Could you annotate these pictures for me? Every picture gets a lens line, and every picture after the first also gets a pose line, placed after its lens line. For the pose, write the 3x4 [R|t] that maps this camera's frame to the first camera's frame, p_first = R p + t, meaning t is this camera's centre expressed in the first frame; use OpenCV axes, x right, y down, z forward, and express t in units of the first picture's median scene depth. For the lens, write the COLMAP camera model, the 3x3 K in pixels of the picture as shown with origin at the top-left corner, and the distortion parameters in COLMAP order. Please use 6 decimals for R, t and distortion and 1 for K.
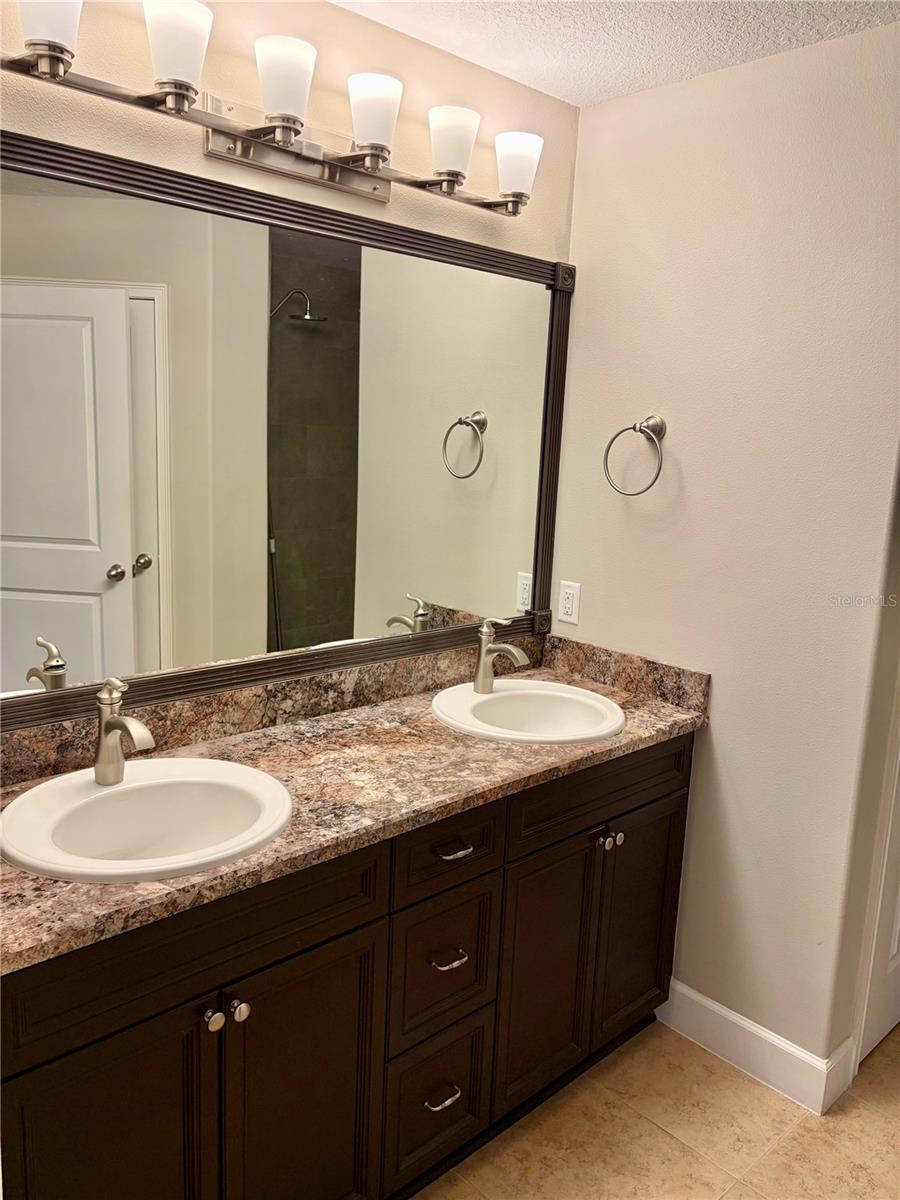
lens RADIAL K [[910.2, 0, 453.0], [0, 910.2, 602.2], [0, 0, 1]] dist [0.101984, -0.167051]
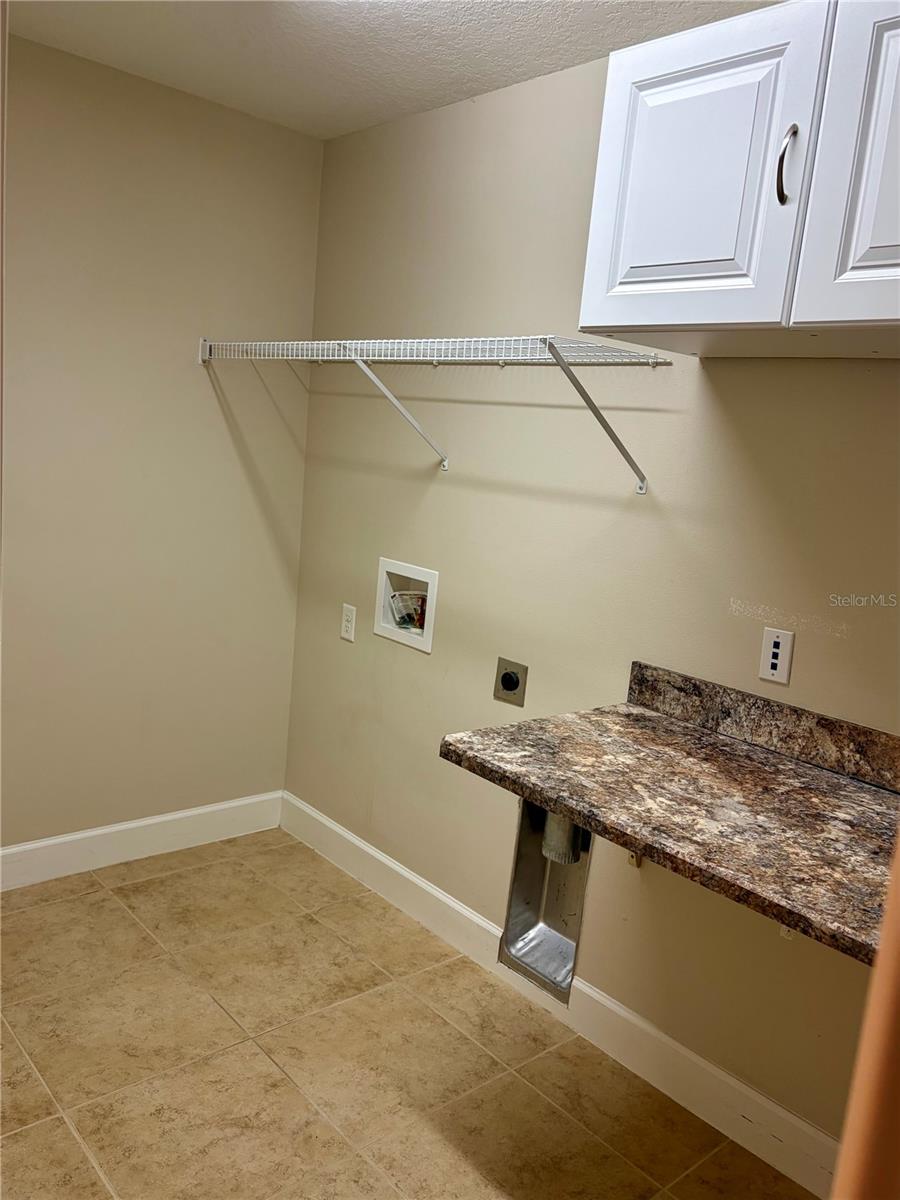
lens RADIAL K [[910.2, 0, 453.0], [0, 910.2, 602.2], [0, 0, 1]] dist [0.101984, -0.167051]
pose [[-0.040441, 0.128532, -0.990880, 0.831469], [-0.278869, 0.950833, 0.134719, -0.054912], [0.959477, 0.281774, -0.002609, 0.713815]]
